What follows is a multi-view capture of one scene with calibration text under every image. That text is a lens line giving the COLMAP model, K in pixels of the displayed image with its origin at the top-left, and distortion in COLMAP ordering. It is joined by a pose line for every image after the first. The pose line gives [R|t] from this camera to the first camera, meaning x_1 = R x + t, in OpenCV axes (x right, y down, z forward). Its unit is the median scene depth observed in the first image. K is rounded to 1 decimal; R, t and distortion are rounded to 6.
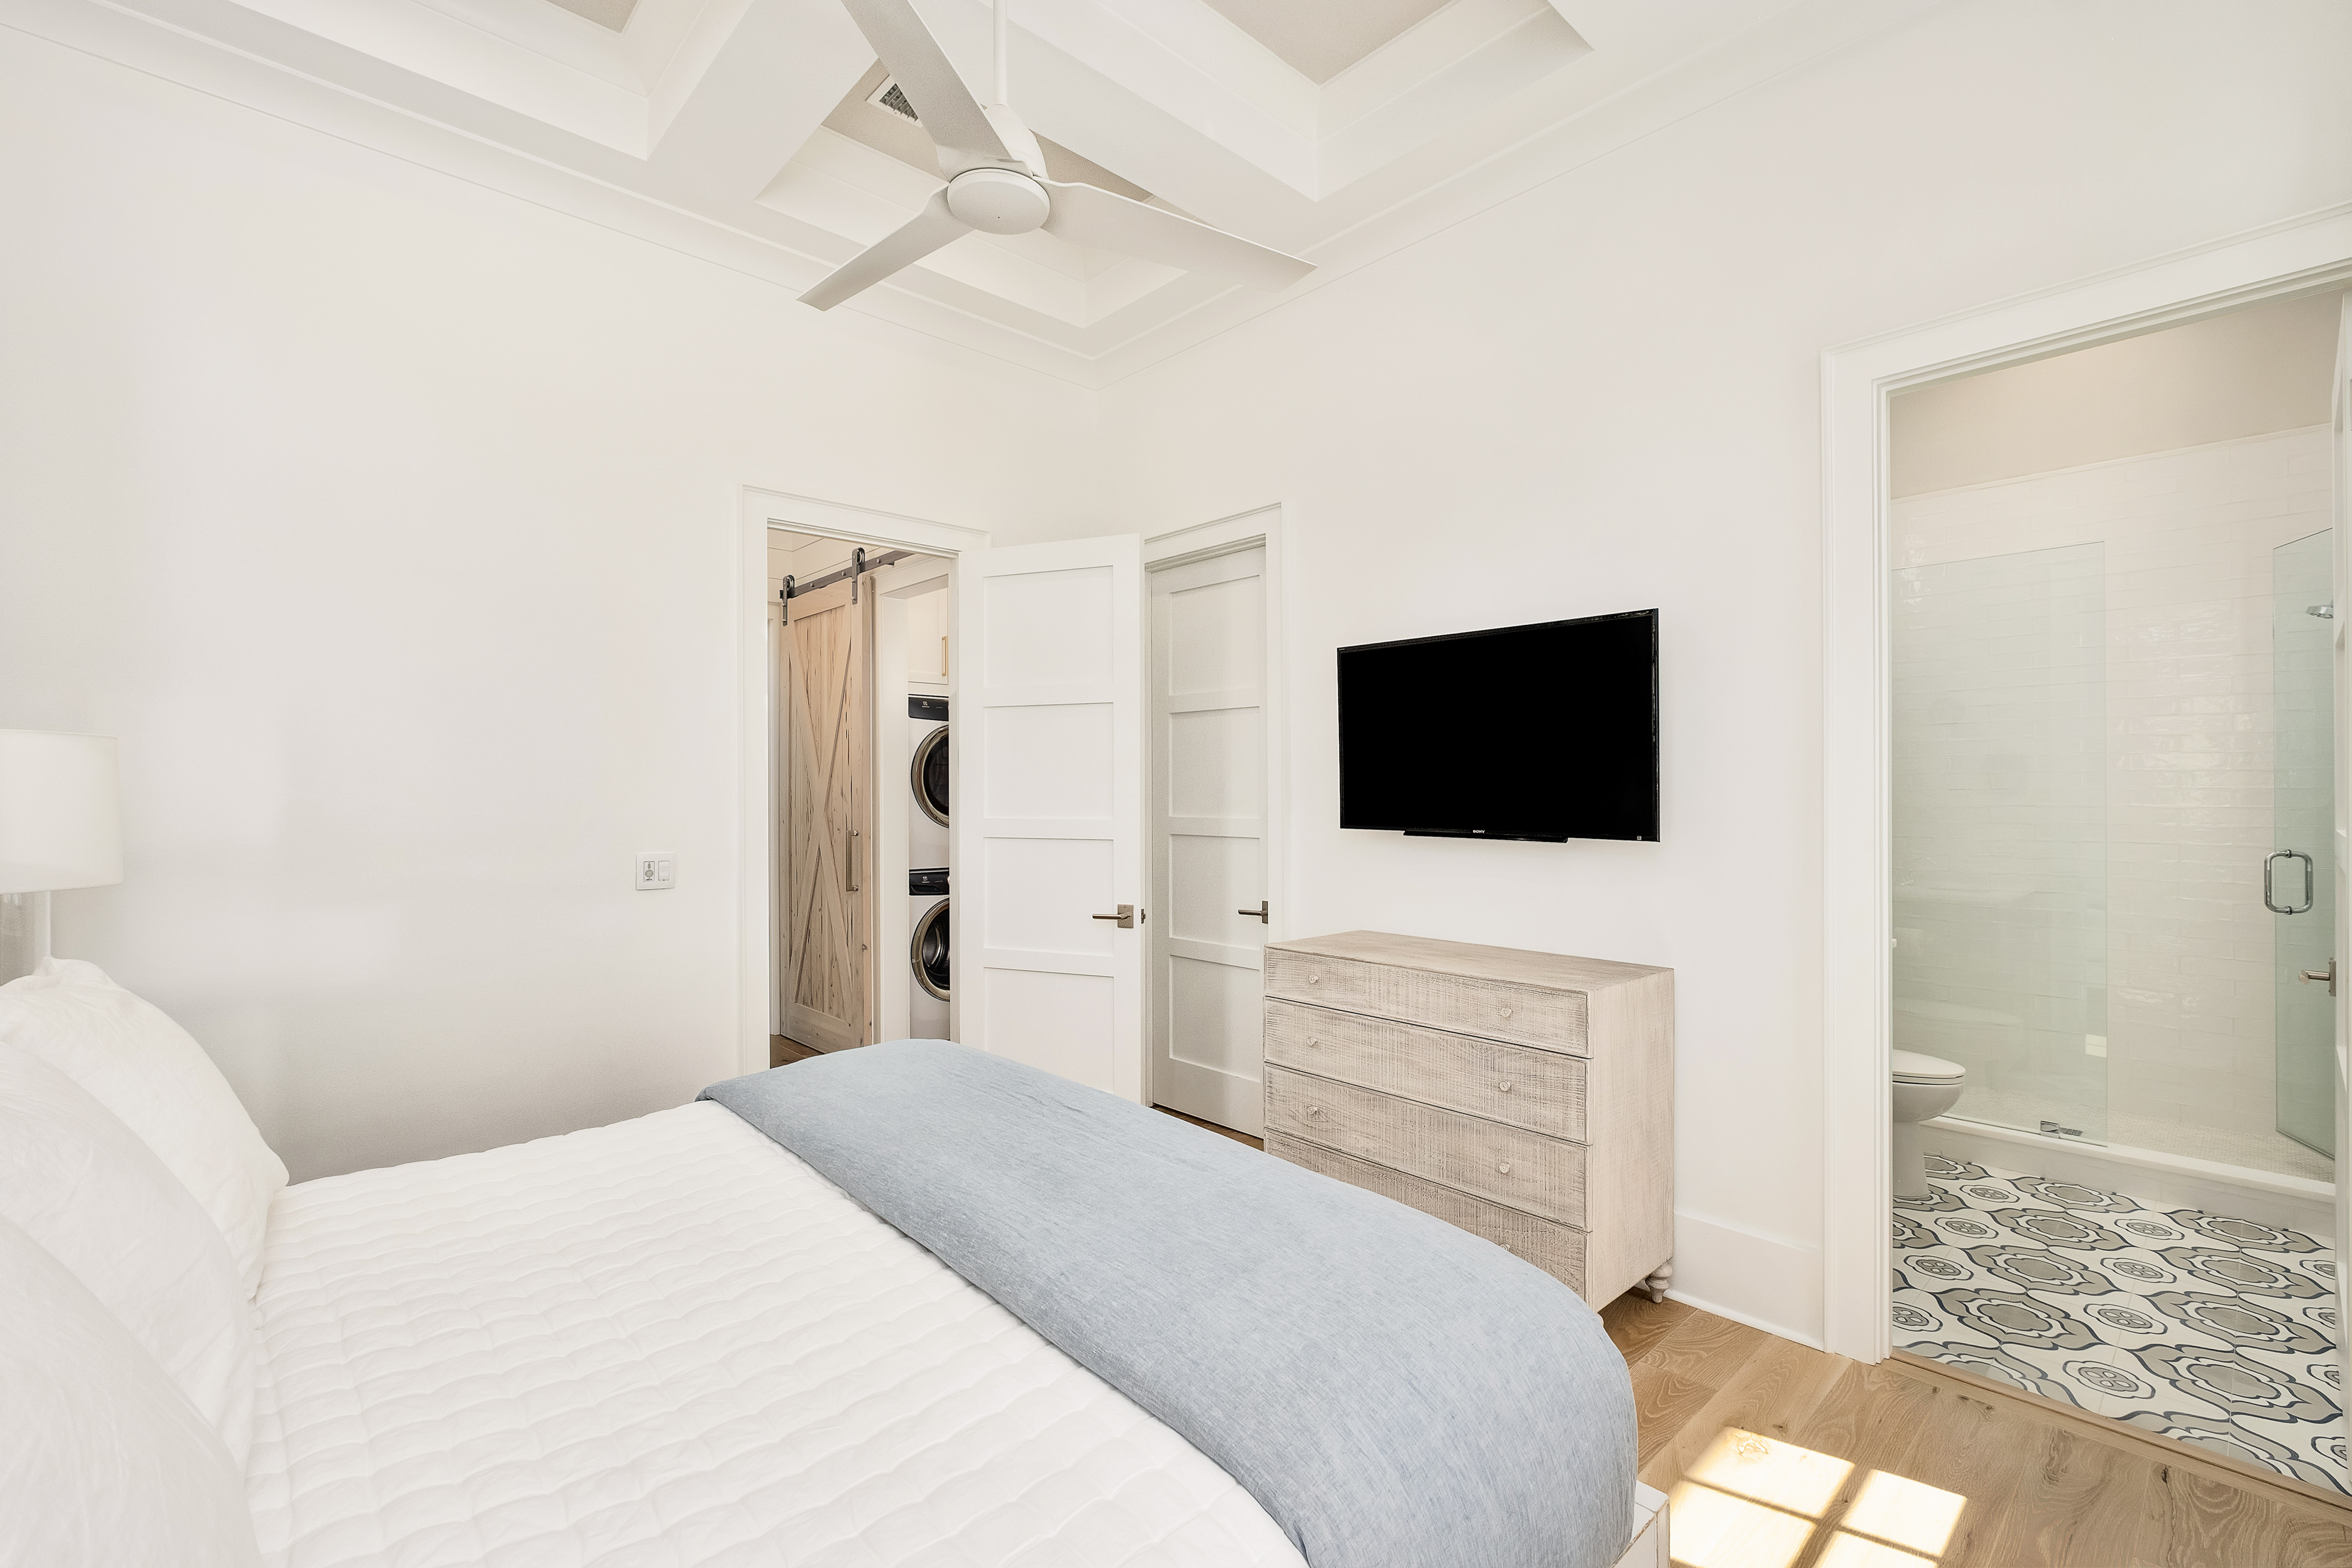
lens RADIAL K [[1044.3, 0, 1178.0], [0, 1044.3, 793.2], [0, 0, 1]] dist [0.002152, 0.000258]
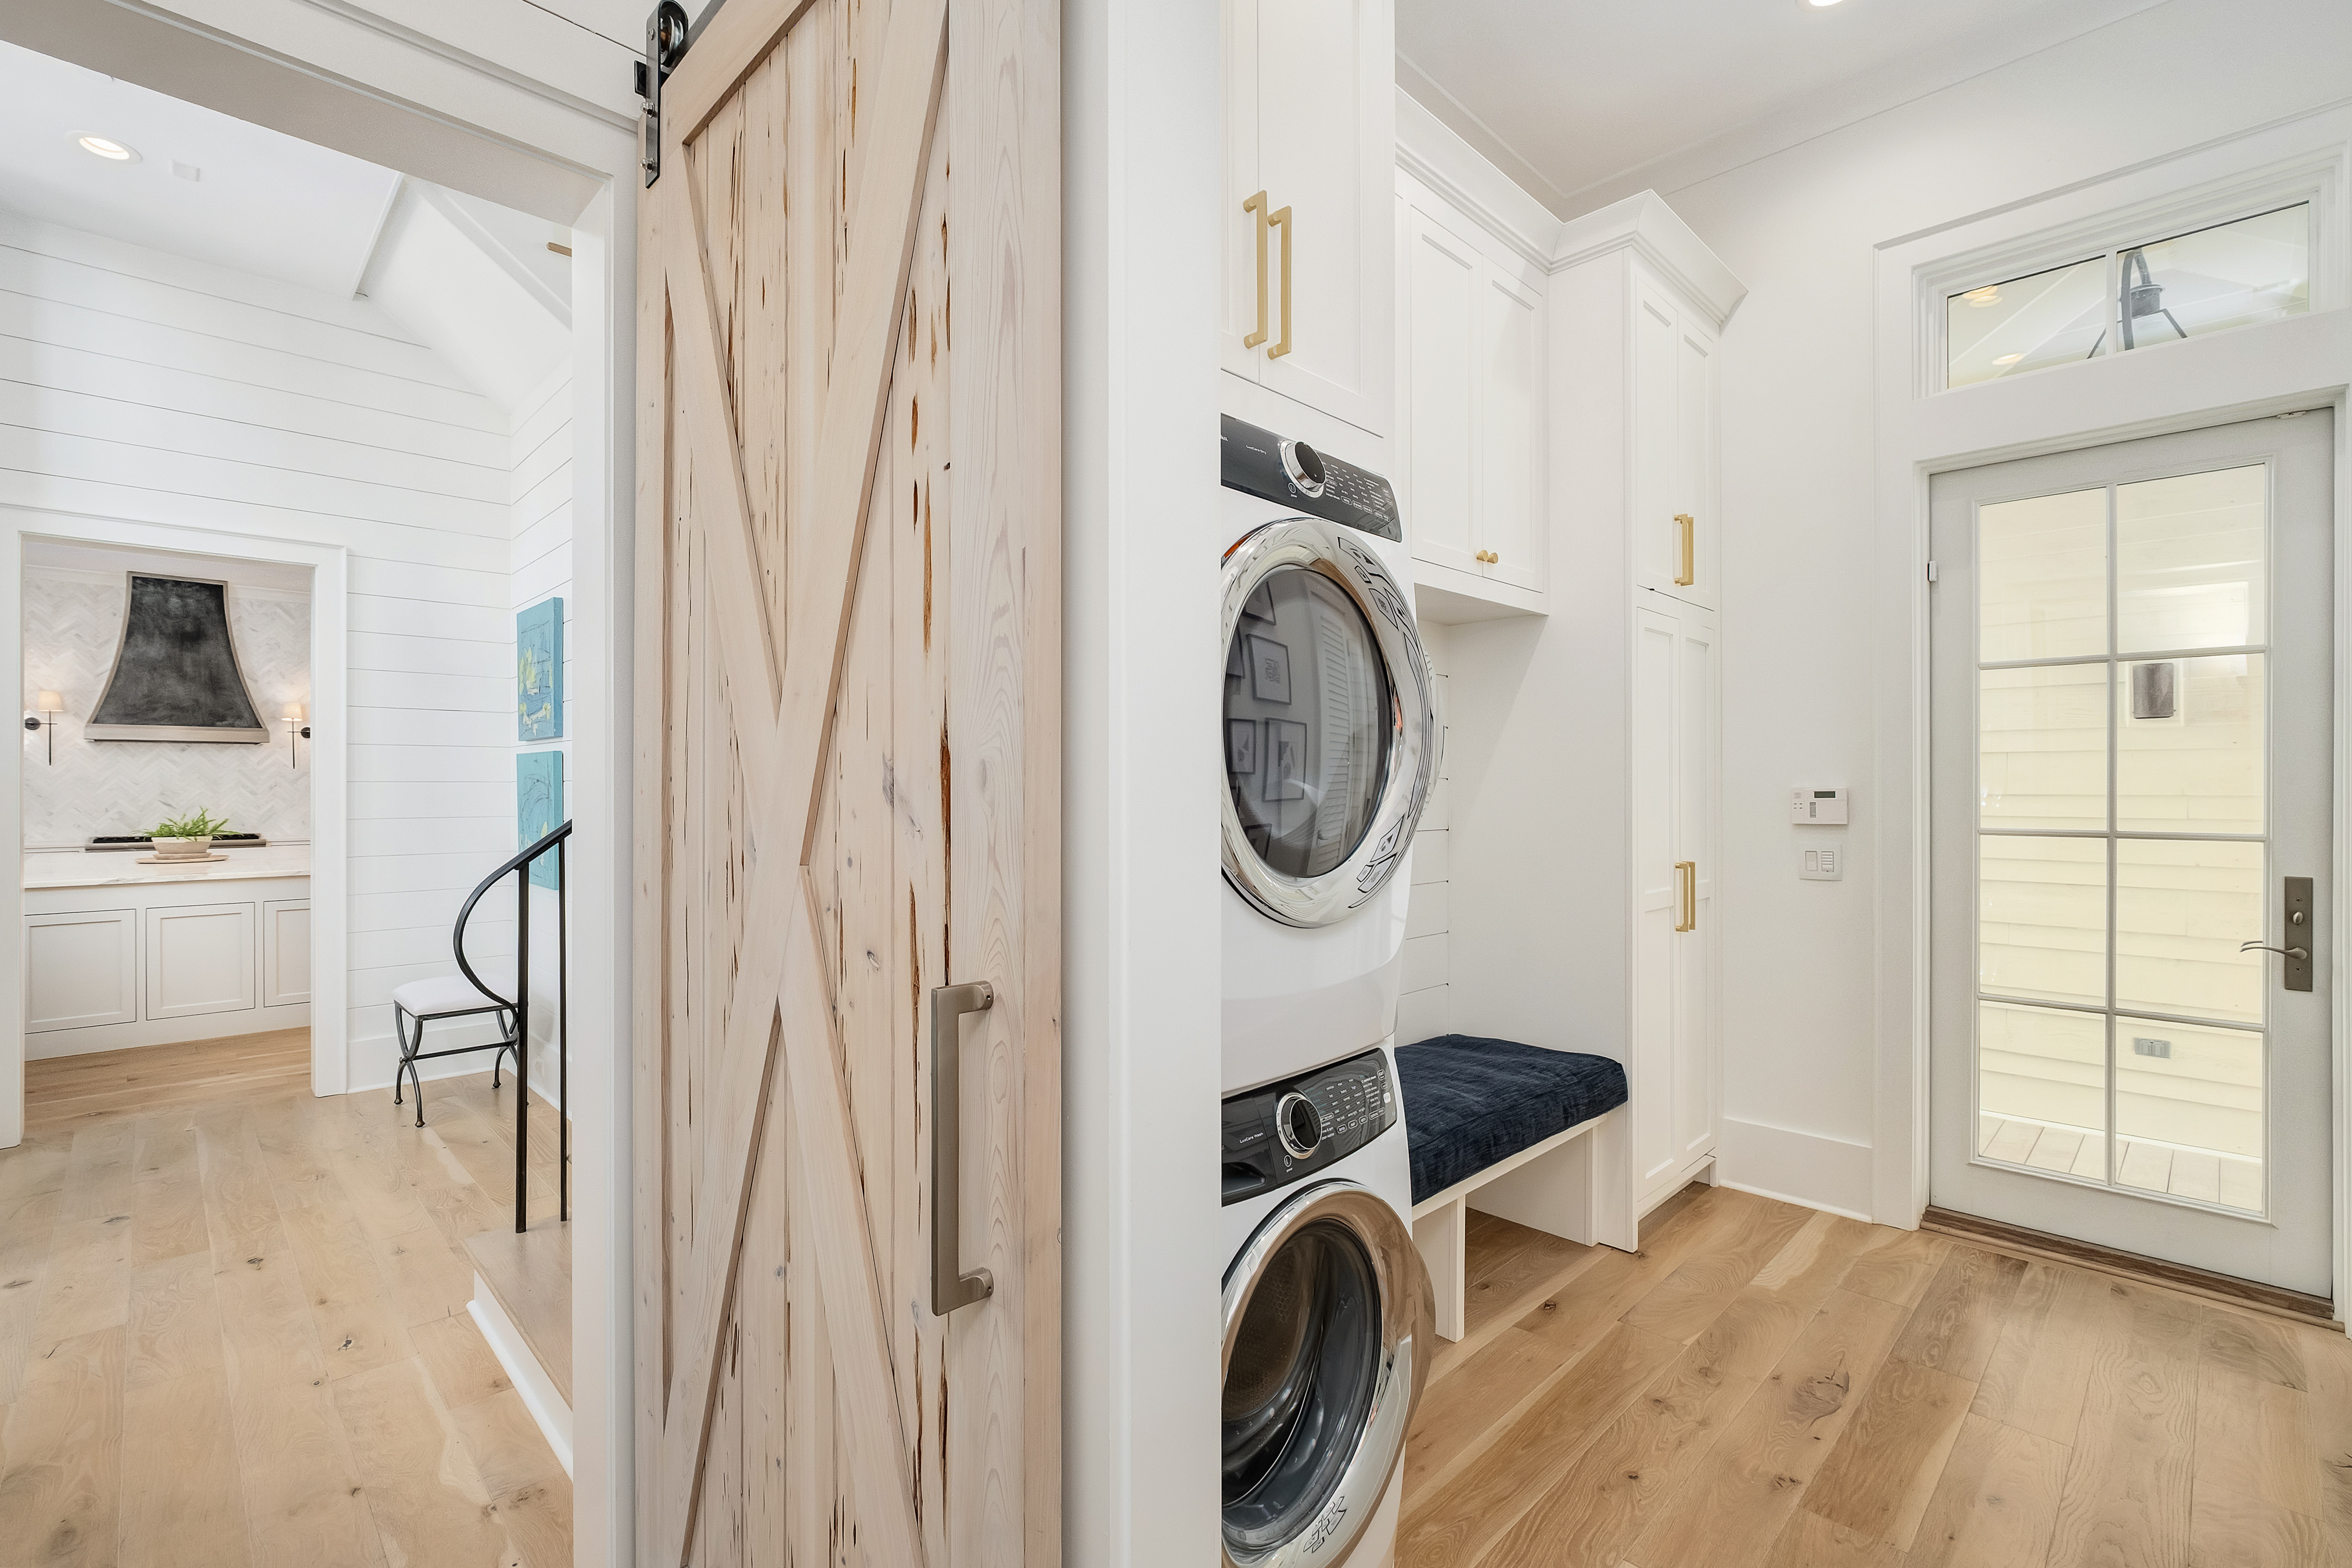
lens RADIAL K [[1044.3, 0, 1174.3], [0, 1044.3, 789.6], [0, 0, 1]] dist [0.002152, 0.000258]
pose [[0.998948, 0.005819, 0.045479, -0.267334], [-0.005894, 0.999982, 0.001501, -0.000630], [-0.045470, -0.001768, 0.998964, 0.767001]]
